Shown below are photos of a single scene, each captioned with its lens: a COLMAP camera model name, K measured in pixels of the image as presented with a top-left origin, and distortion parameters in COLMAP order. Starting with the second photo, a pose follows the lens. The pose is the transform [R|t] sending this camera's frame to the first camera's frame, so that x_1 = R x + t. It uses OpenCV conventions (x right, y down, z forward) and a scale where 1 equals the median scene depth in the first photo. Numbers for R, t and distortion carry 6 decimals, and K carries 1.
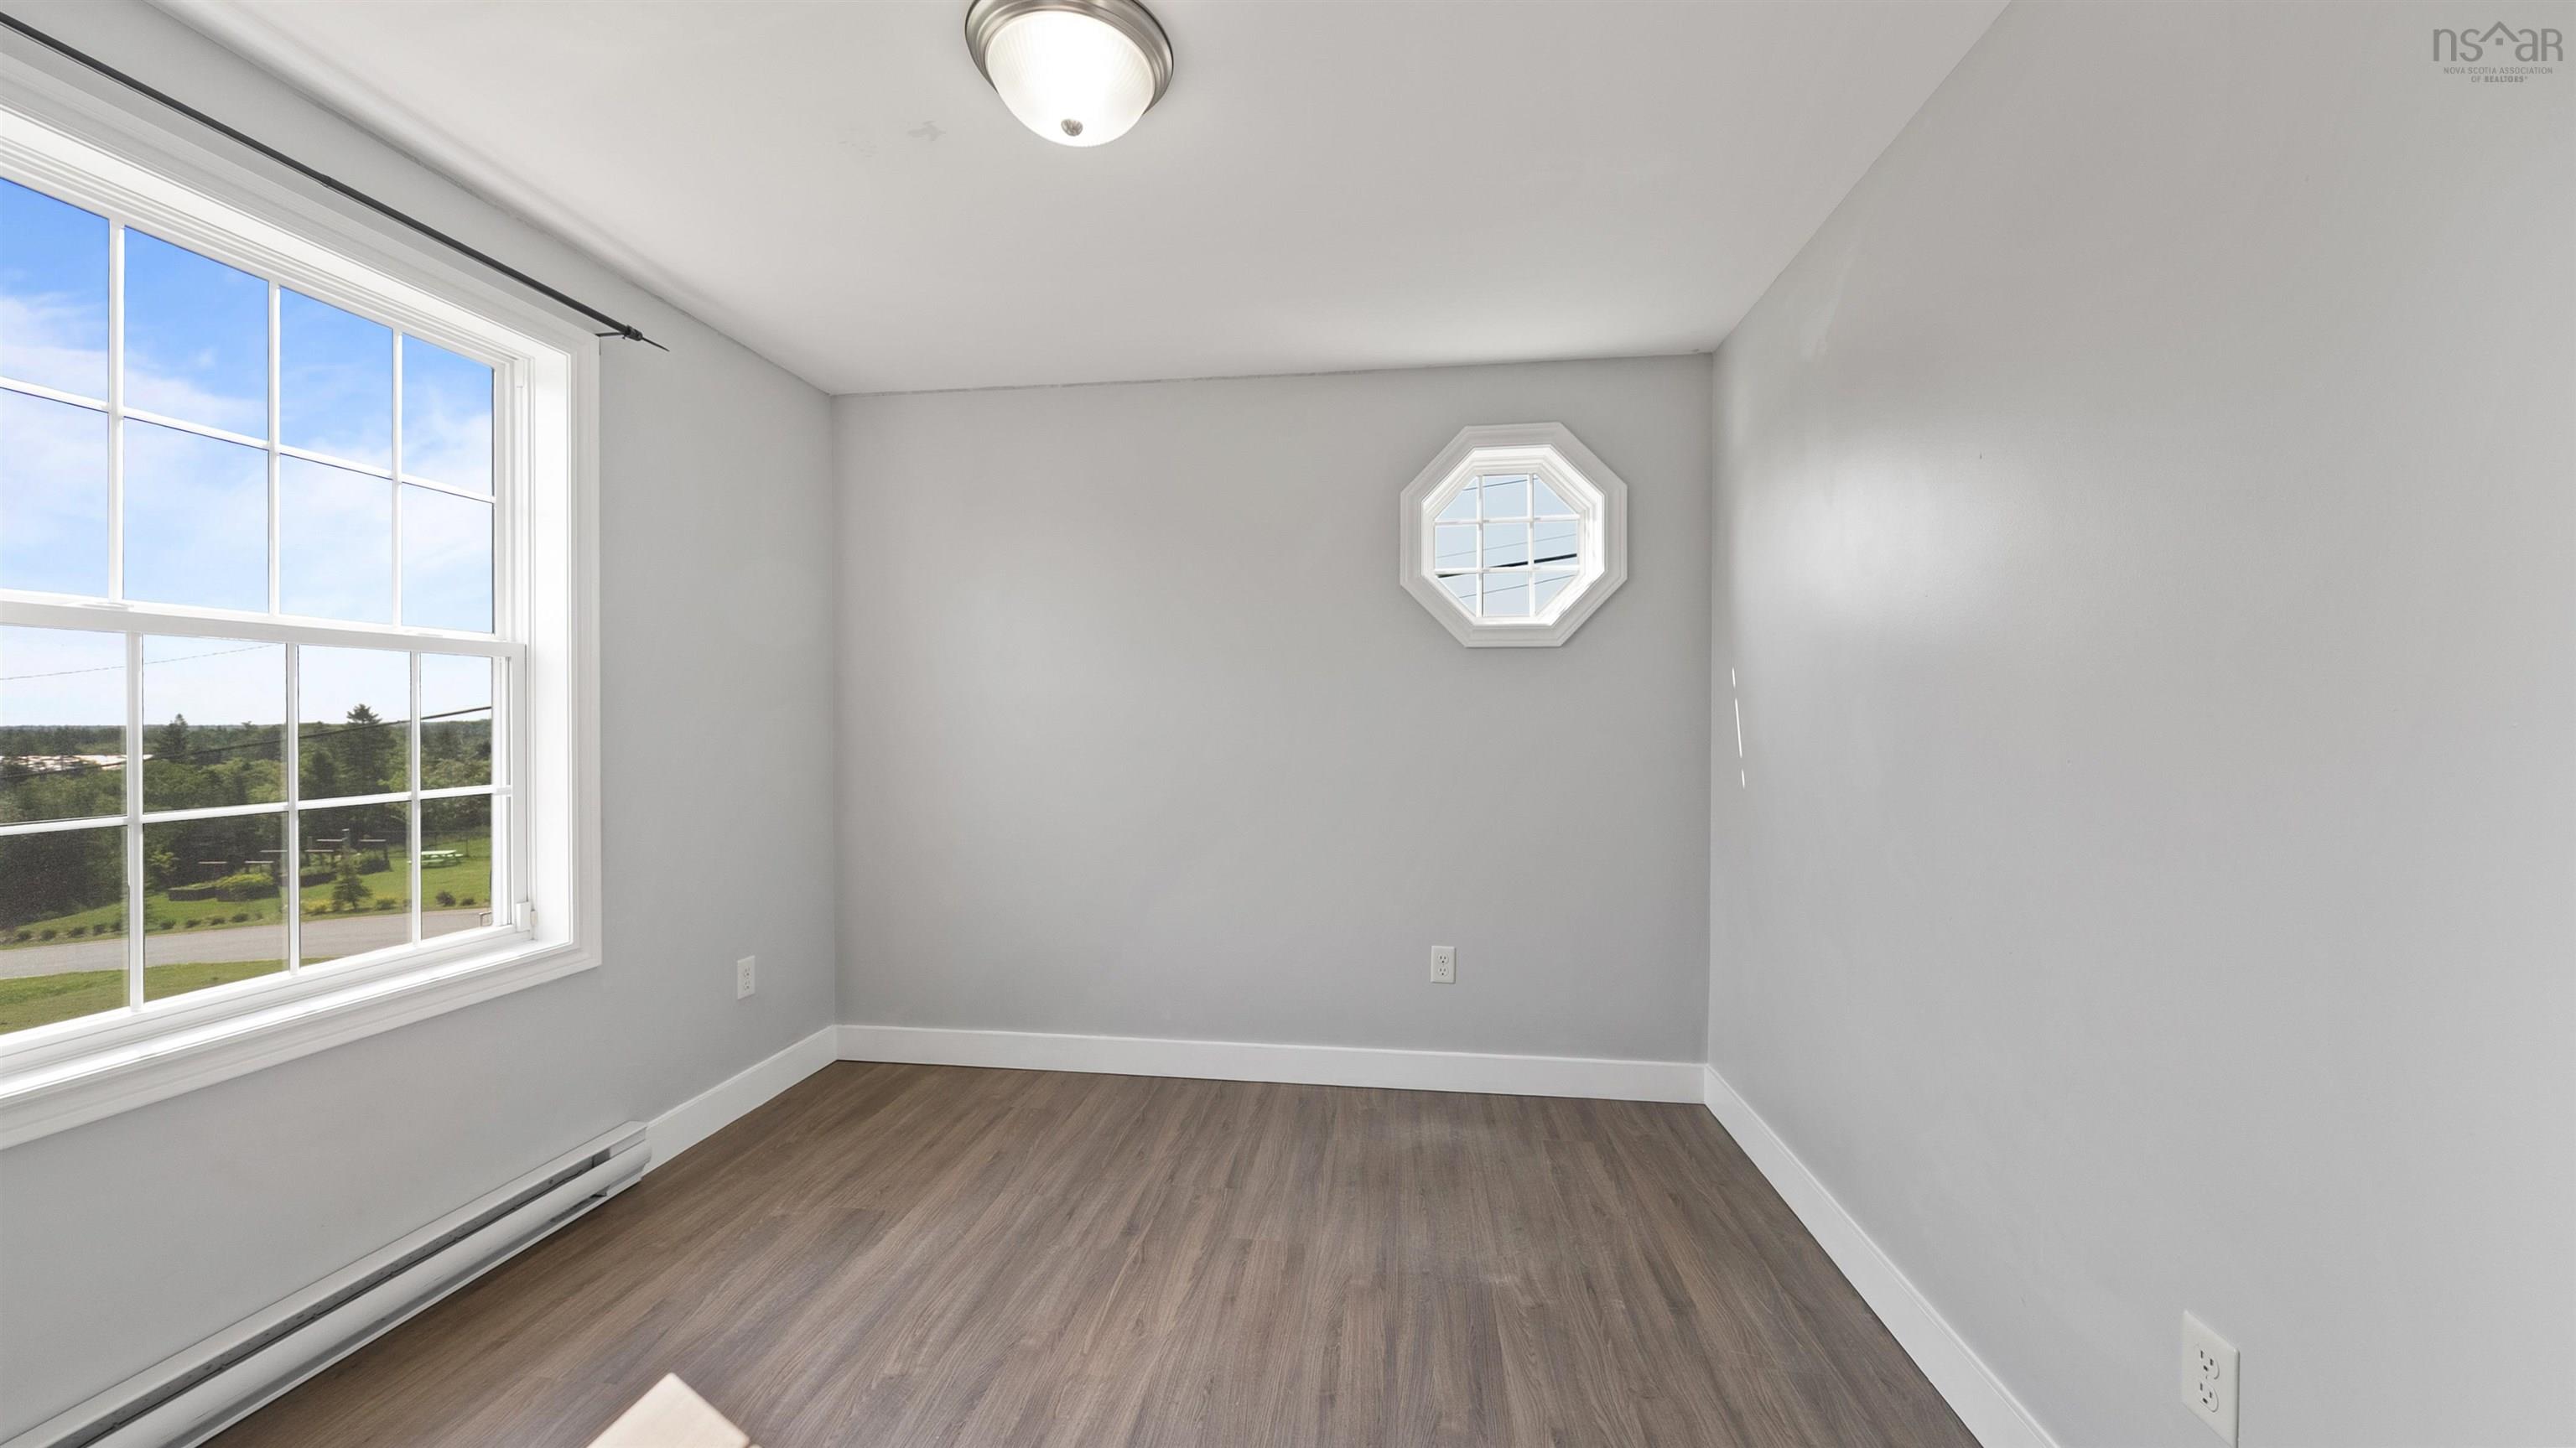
lens RADIAL K [[922.8, 0, 1296.6], [0, 922.8, 727.5], [0, 0, 1]] dist [-0.000435, -0.000040]
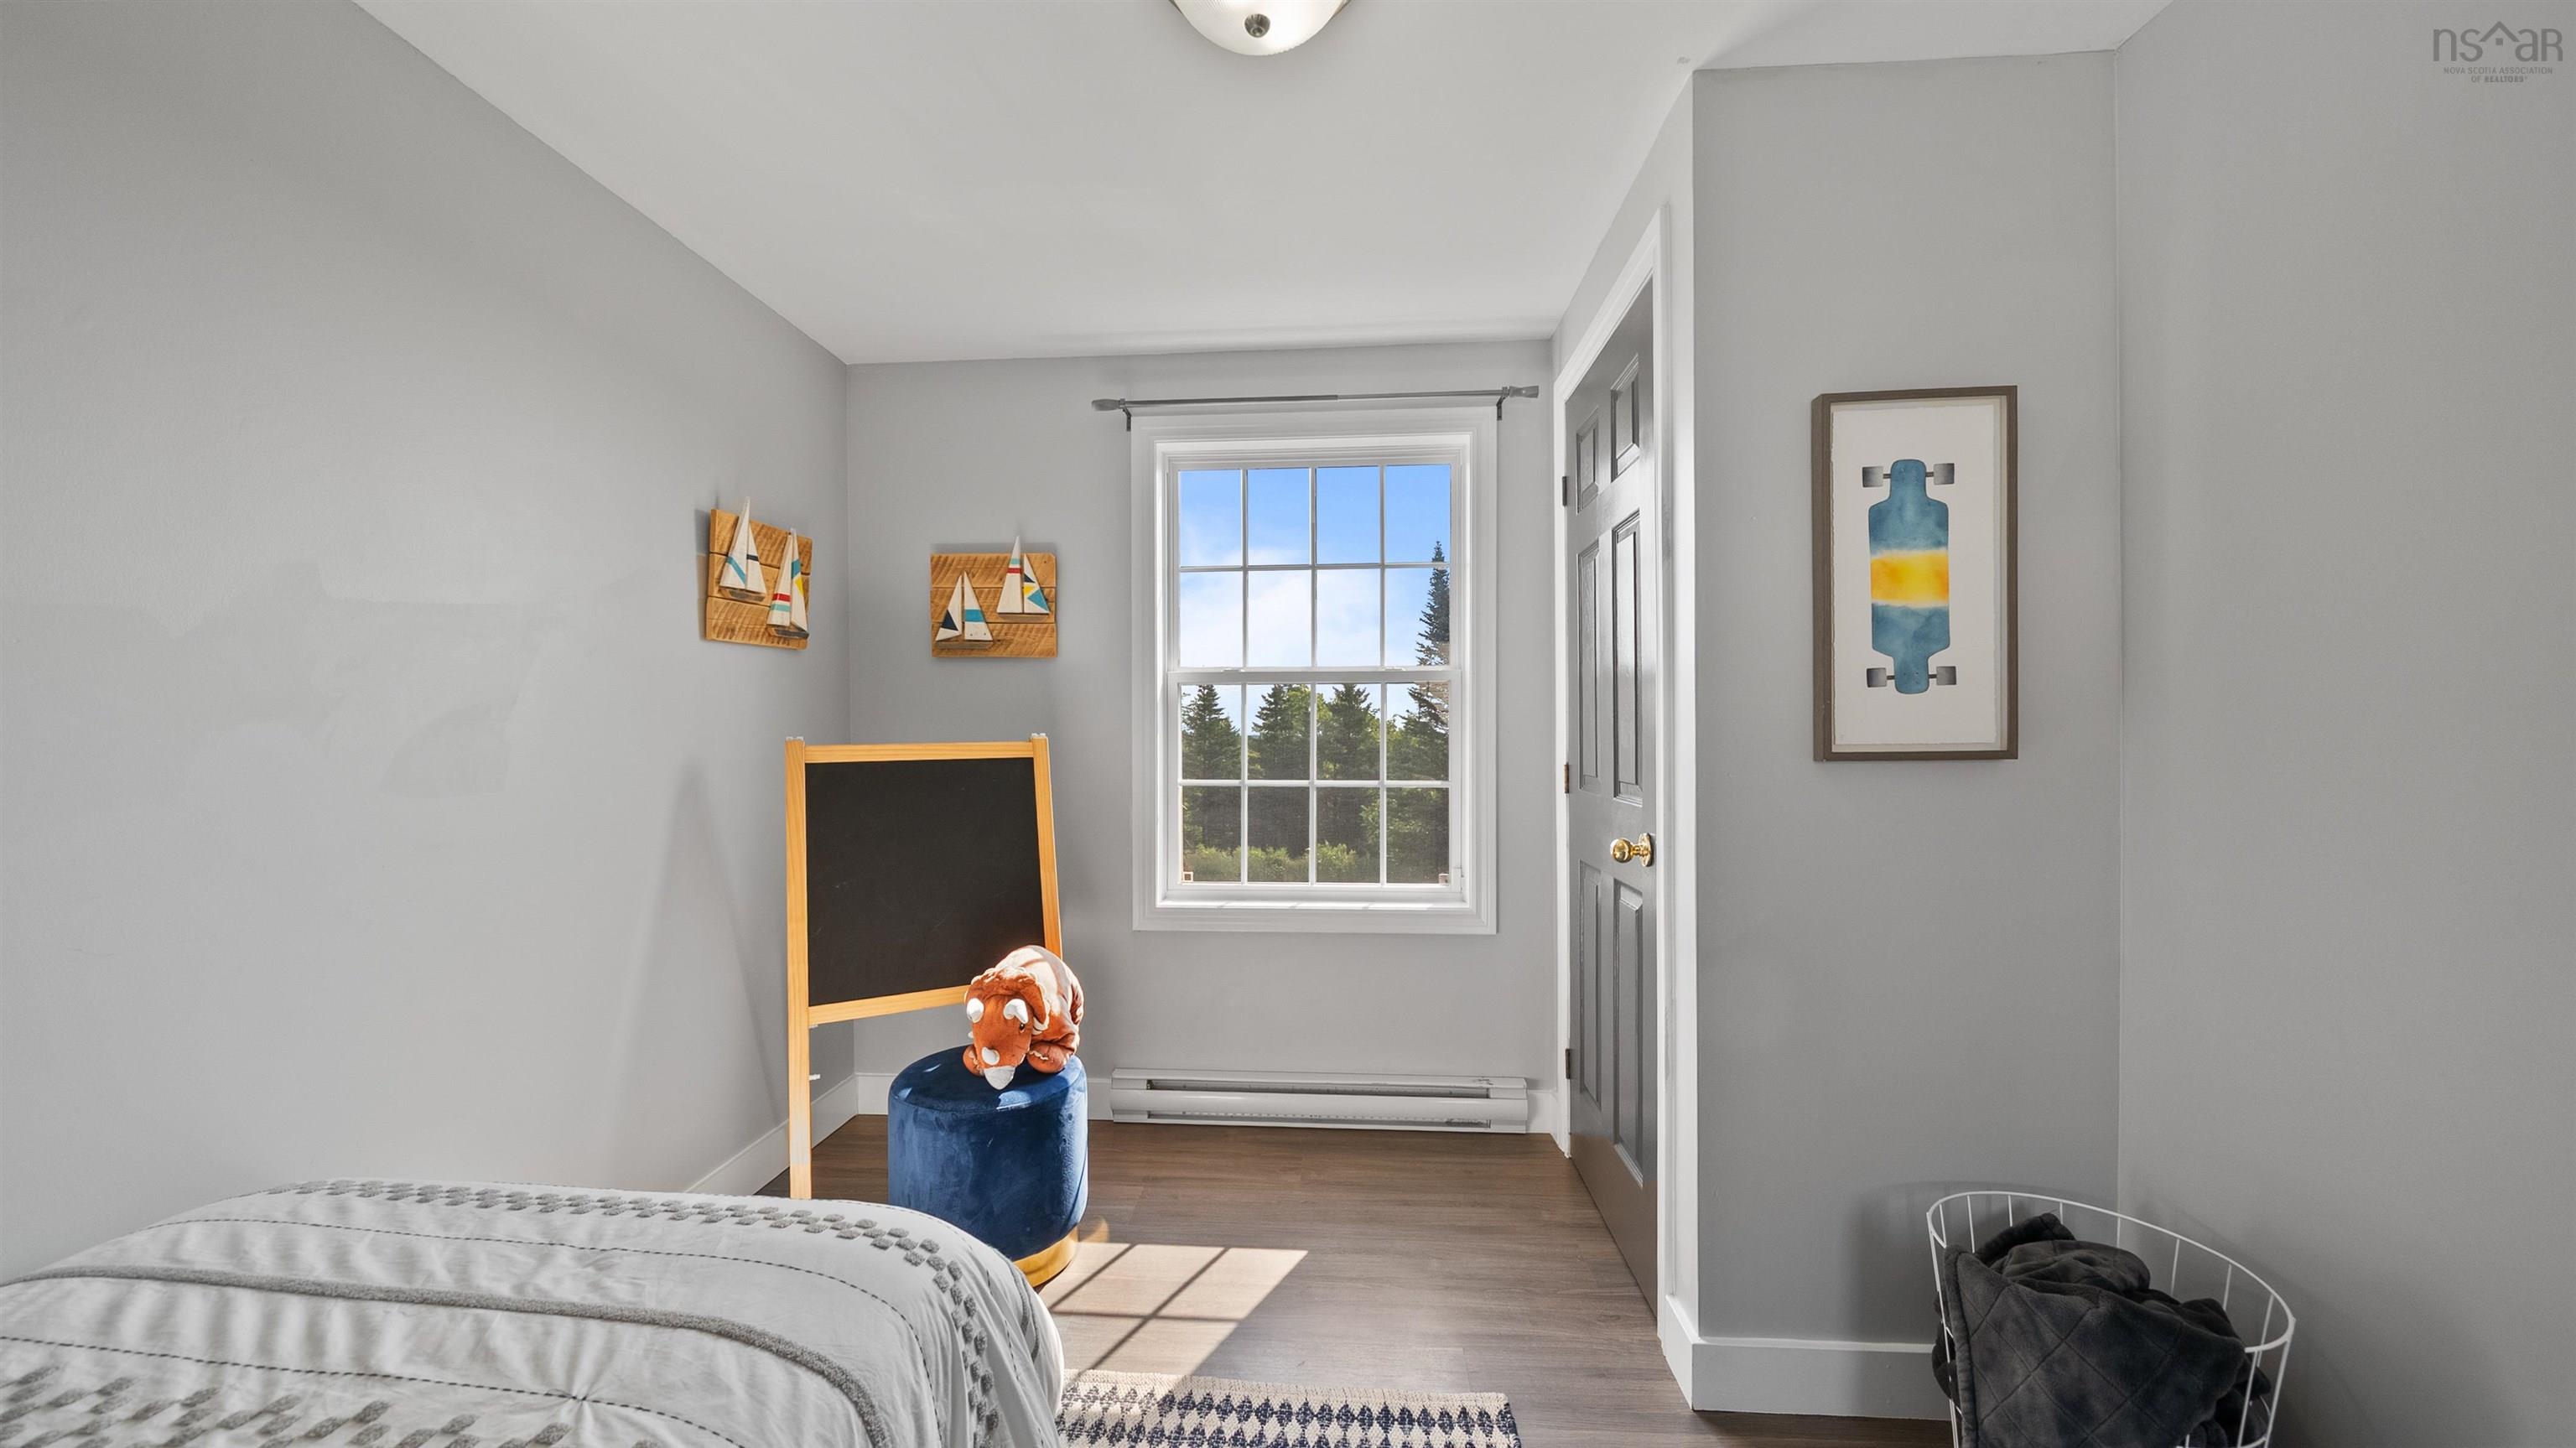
lens RADIAL K [[902.6, 0, 1281.3], [0, 902.6, 733.4], [0, 0, 1]] dist [-0.004423, -0.000084]
pose [[0.047823, 0.004739, -0.998845, 0.381739], [-0.009119, 0.999949, 0.004307, -0.007597], [0.998814, 0.008902, 0.047864, 0.629912]]
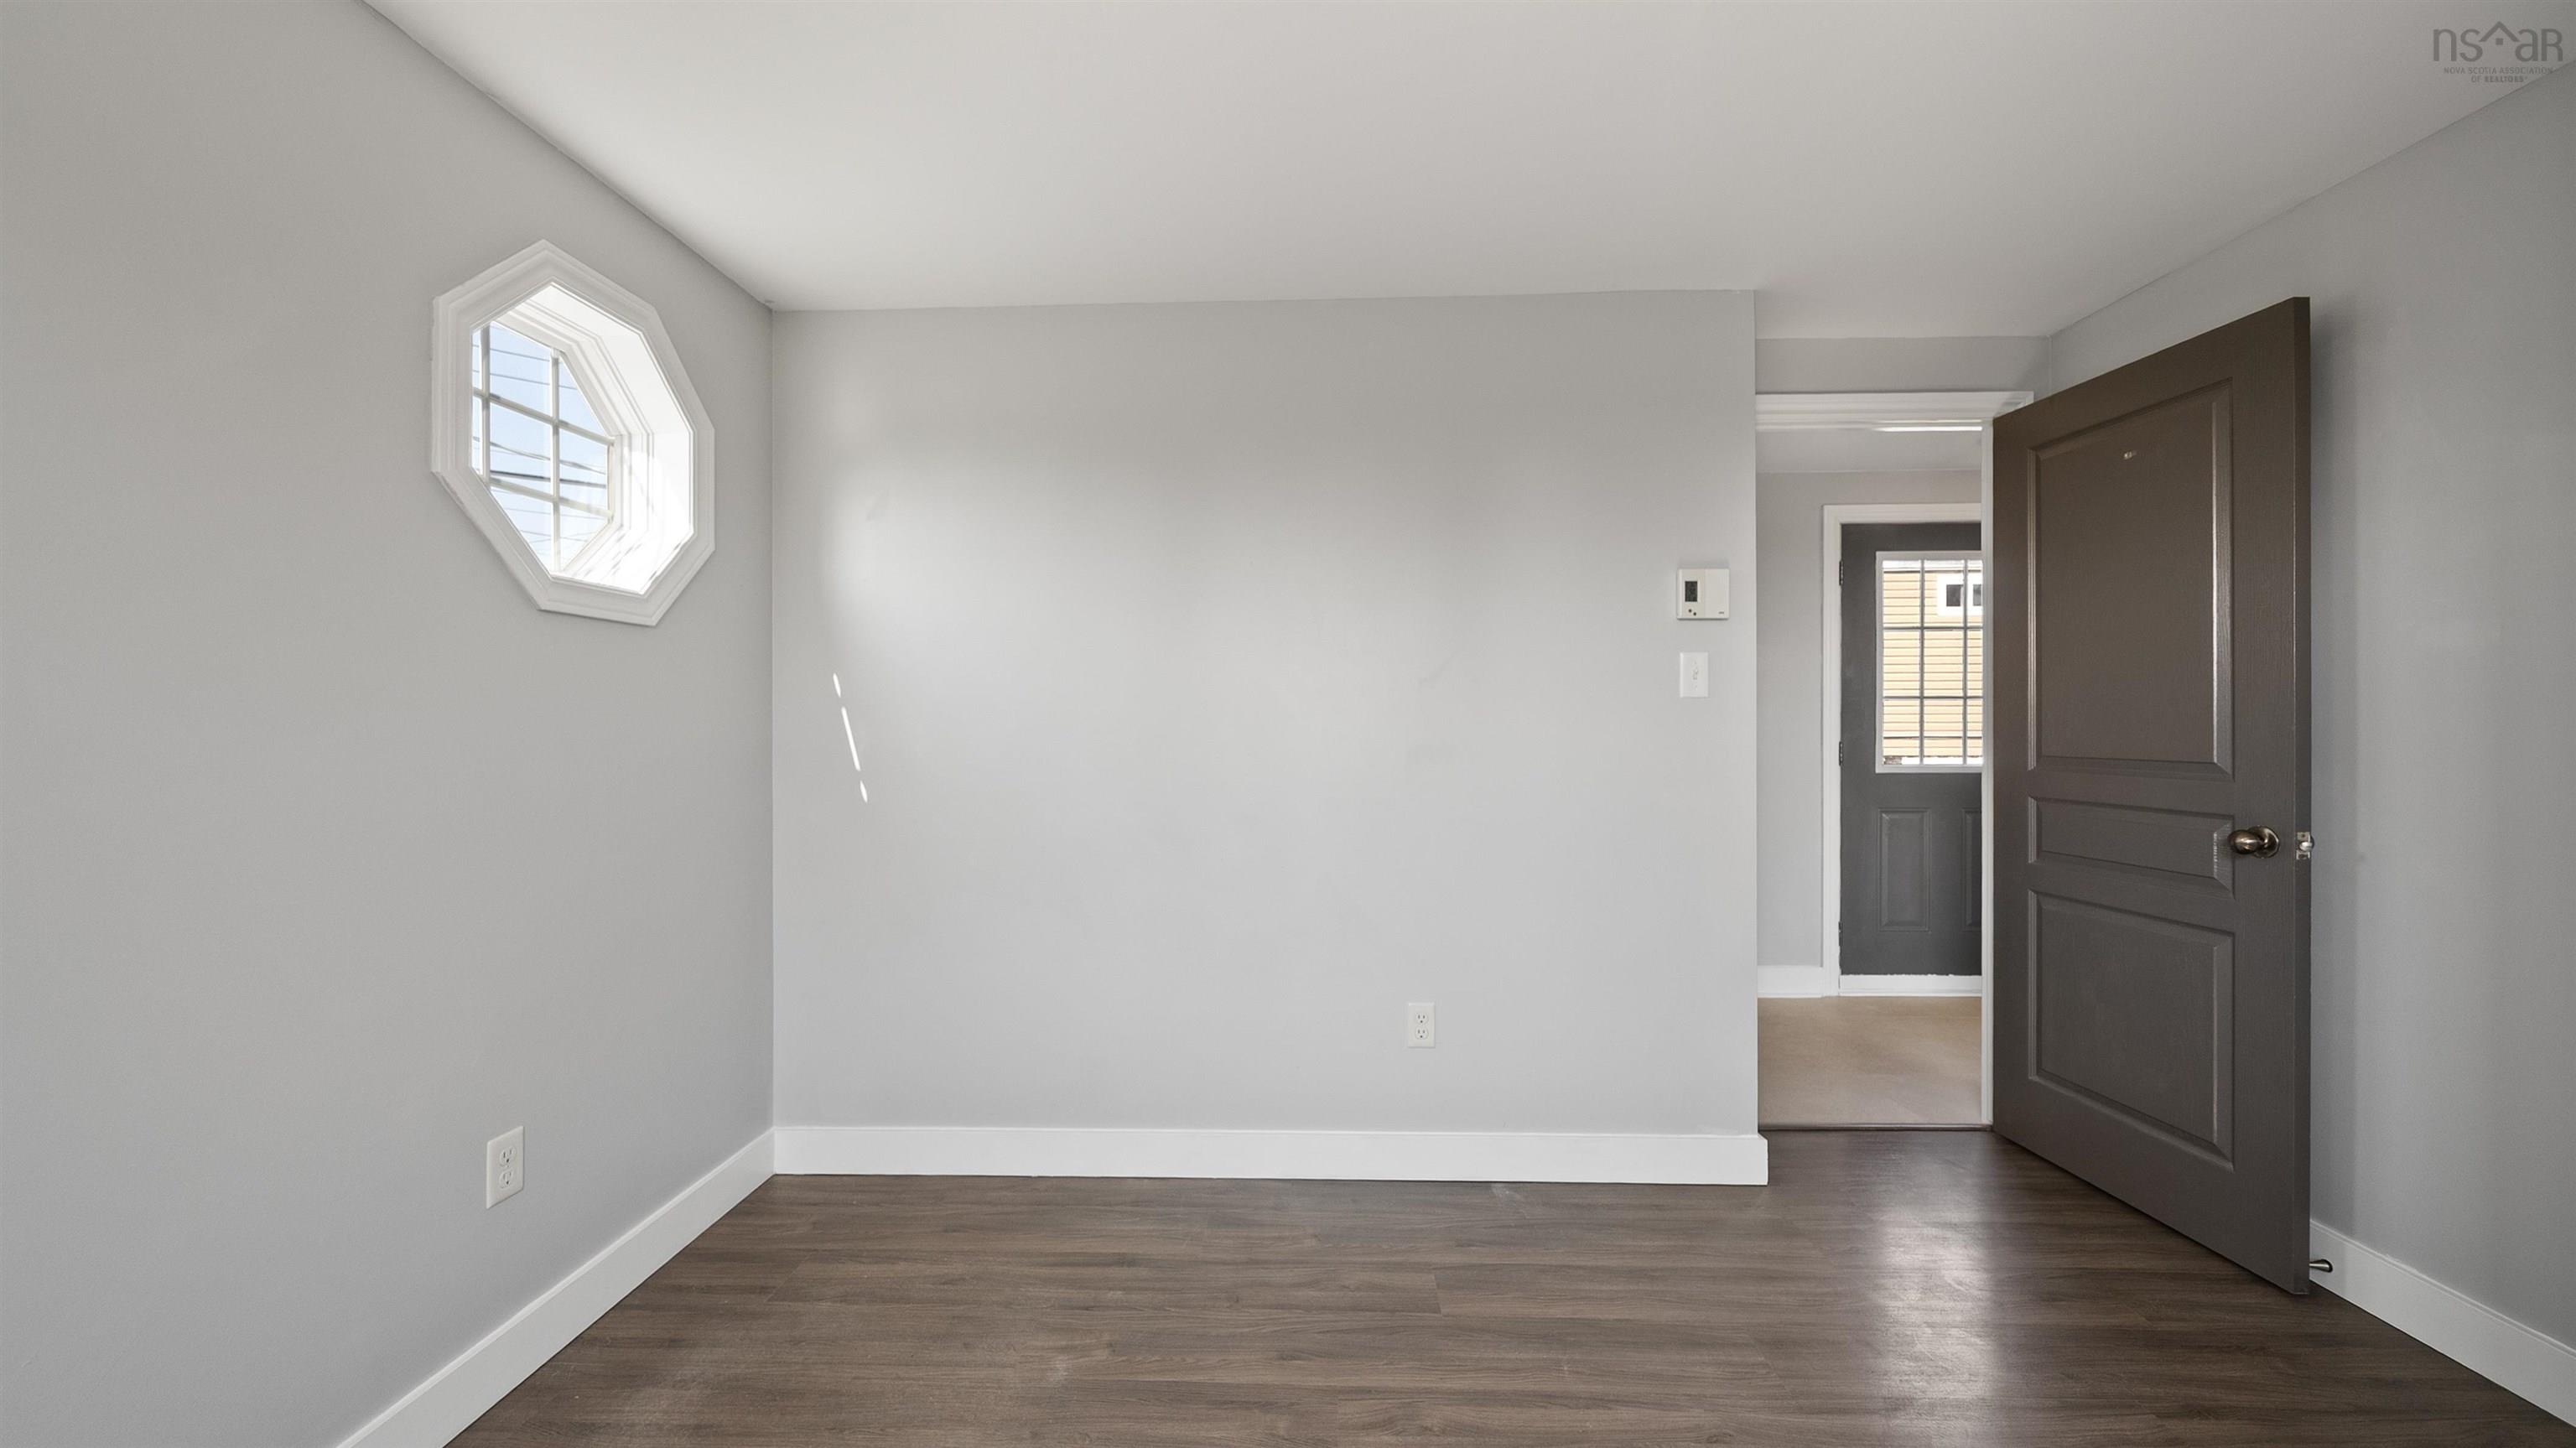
lens RADIAL K [[917.1, 0, 1287.3], [0, 917.1, 725.4], [0, 0, 1]] dist [-0.005029, -0.000209]
pose [[-0.094025, 0.003822, 0.995563, -0.538863], [0.014440, 0.999893, -0.002475, -0.004410], [-0.995465, 0.014143, -0.094070, 0.700241]]
